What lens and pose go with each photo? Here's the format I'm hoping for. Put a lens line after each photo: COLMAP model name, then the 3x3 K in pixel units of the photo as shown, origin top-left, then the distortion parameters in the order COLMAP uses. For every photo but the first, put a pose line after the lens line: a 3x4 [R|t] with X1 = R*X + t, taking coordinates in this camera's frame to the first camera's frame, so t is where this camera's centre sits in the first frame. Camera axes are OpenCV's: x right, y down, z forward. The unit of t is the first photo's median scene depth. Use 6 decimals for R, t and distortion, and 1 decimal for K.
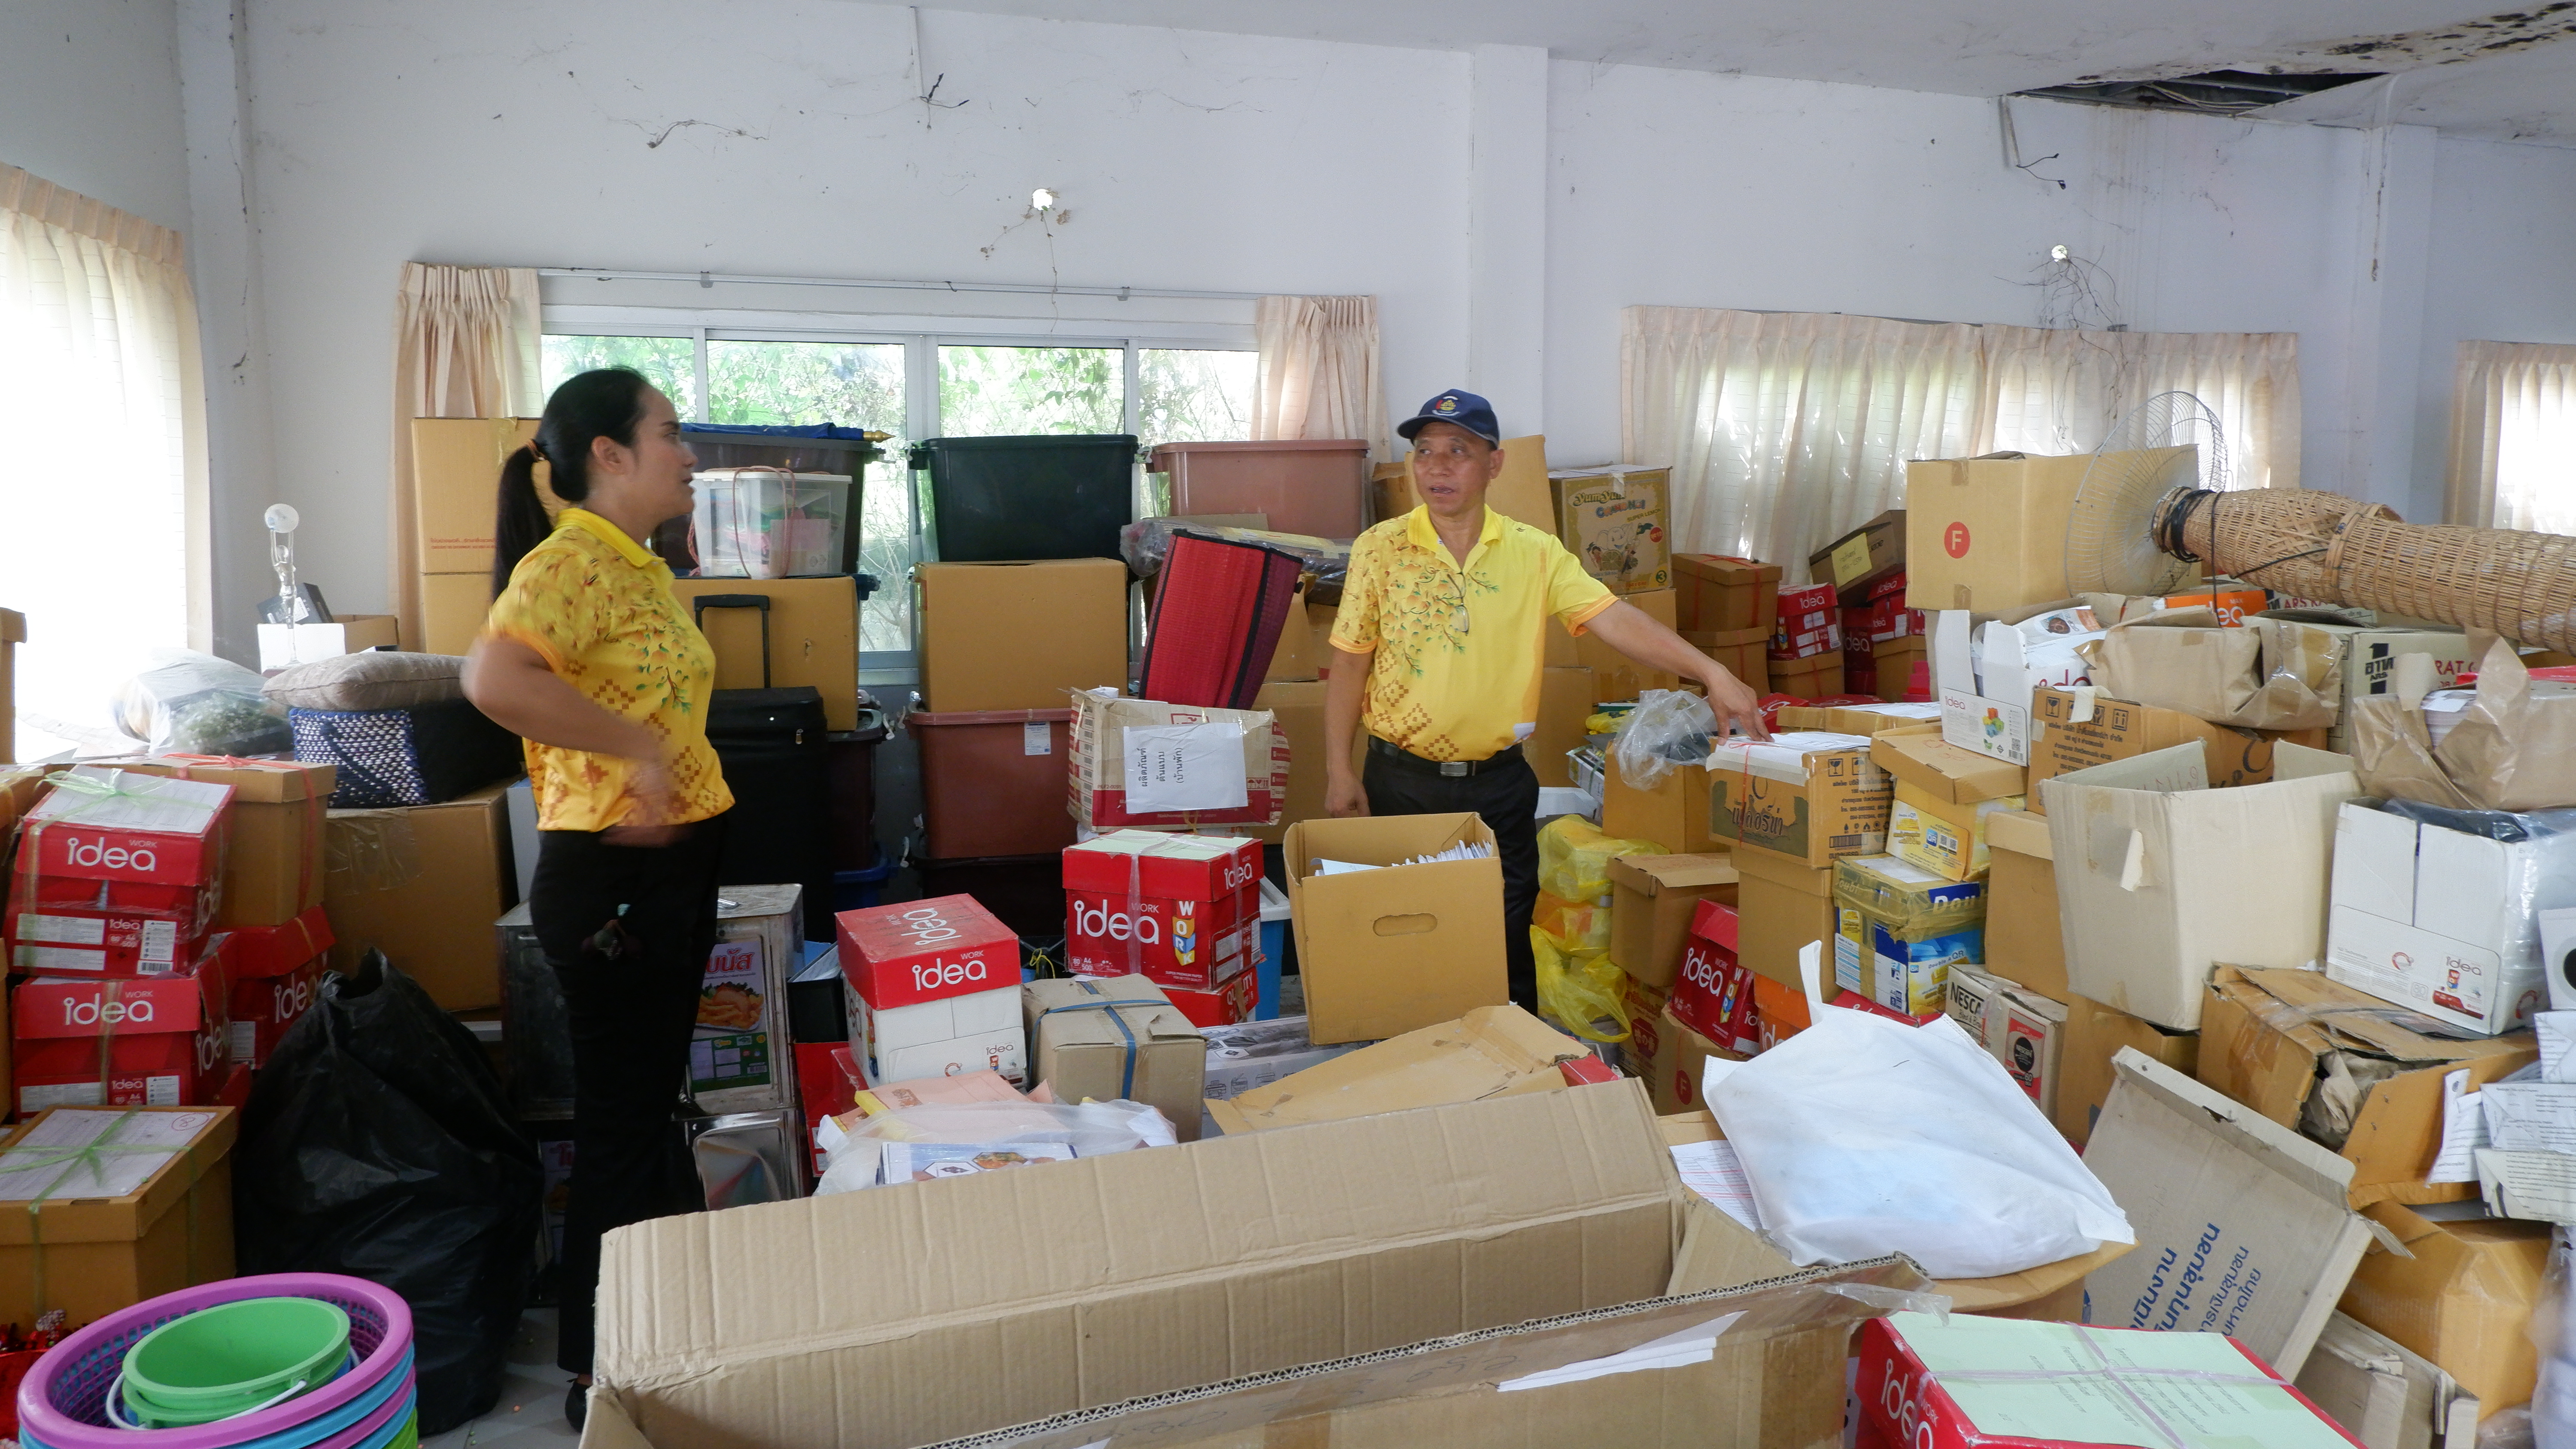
lens RADIAL K [[1721.8, 0, 1288.0], [0, 1721.8, 724.5], [0, 0, 1]] dist [0.009093, 0.003840]
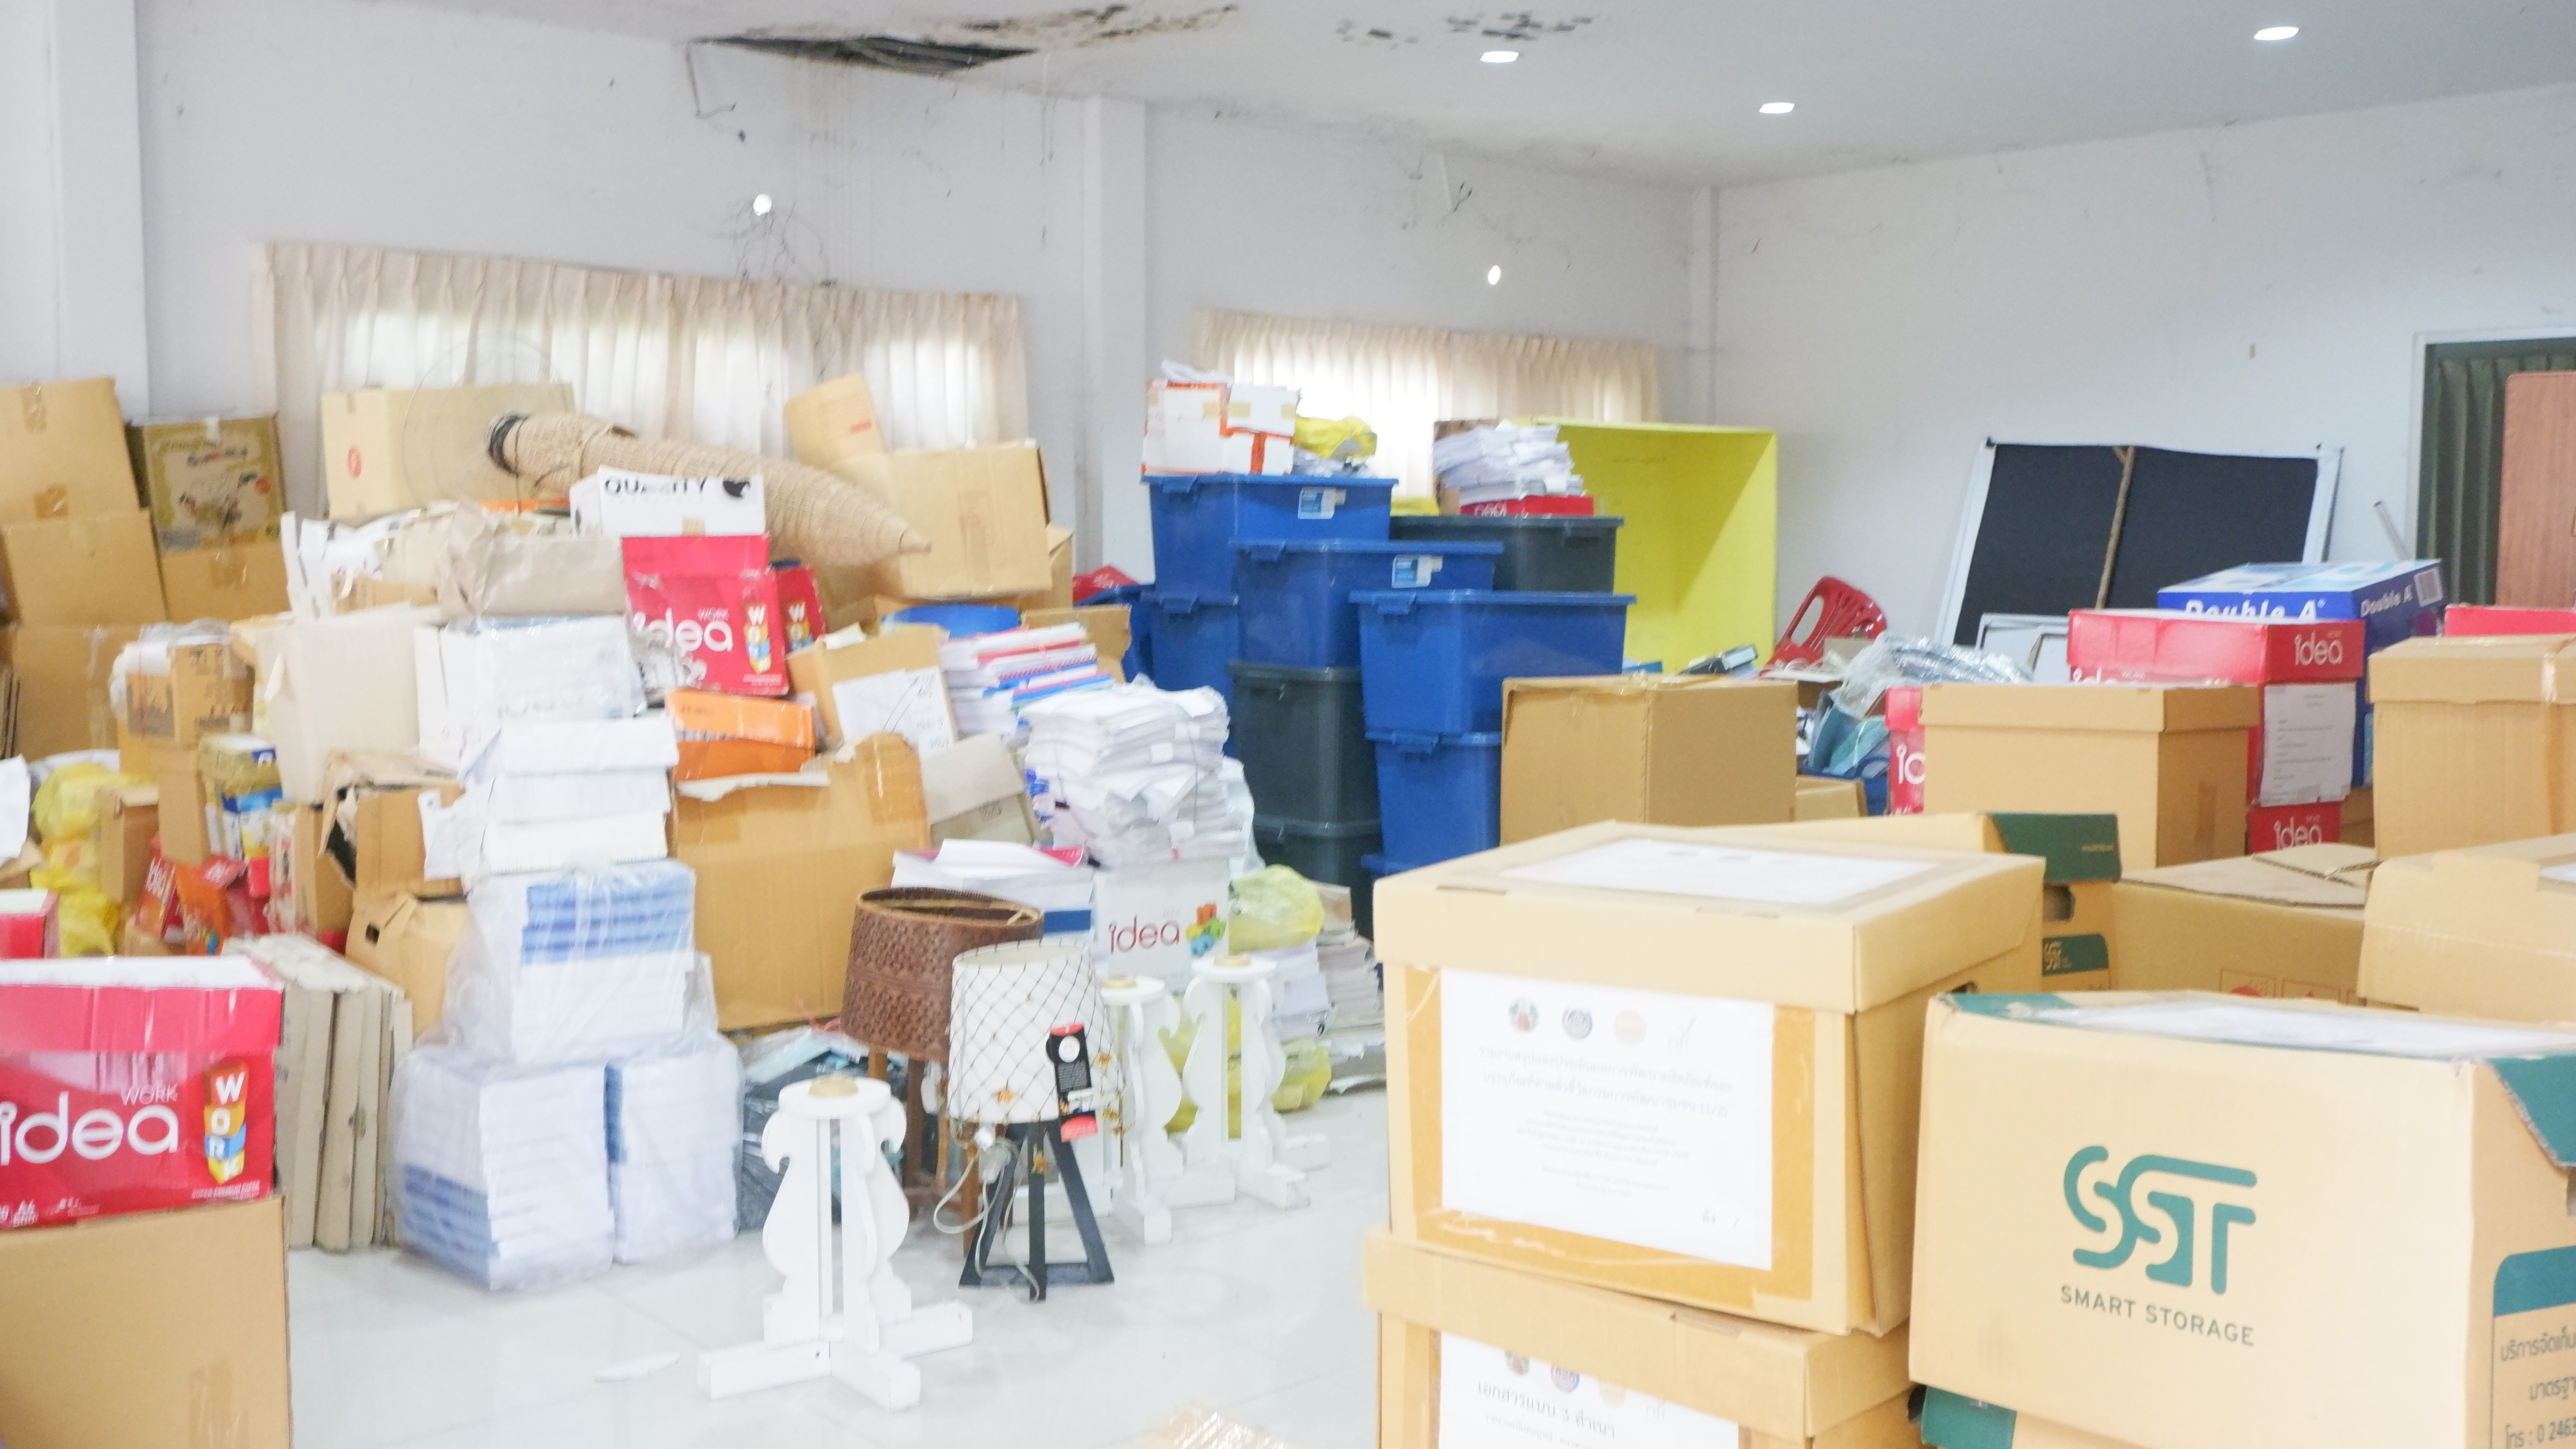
lens RADIAL K [[2447.7, 0, 1288.0], [0, 2447.7, 724.5], [0, 0, 1]] dist [-0.005925, 0.002025]
pose [[0.916041, -0.038192, 0.399261, 0.168093], [0.054900, 0.998026, -0.030493, 0.079917], [-0.397308, 0.049852, 0.916330, -0.380121]]
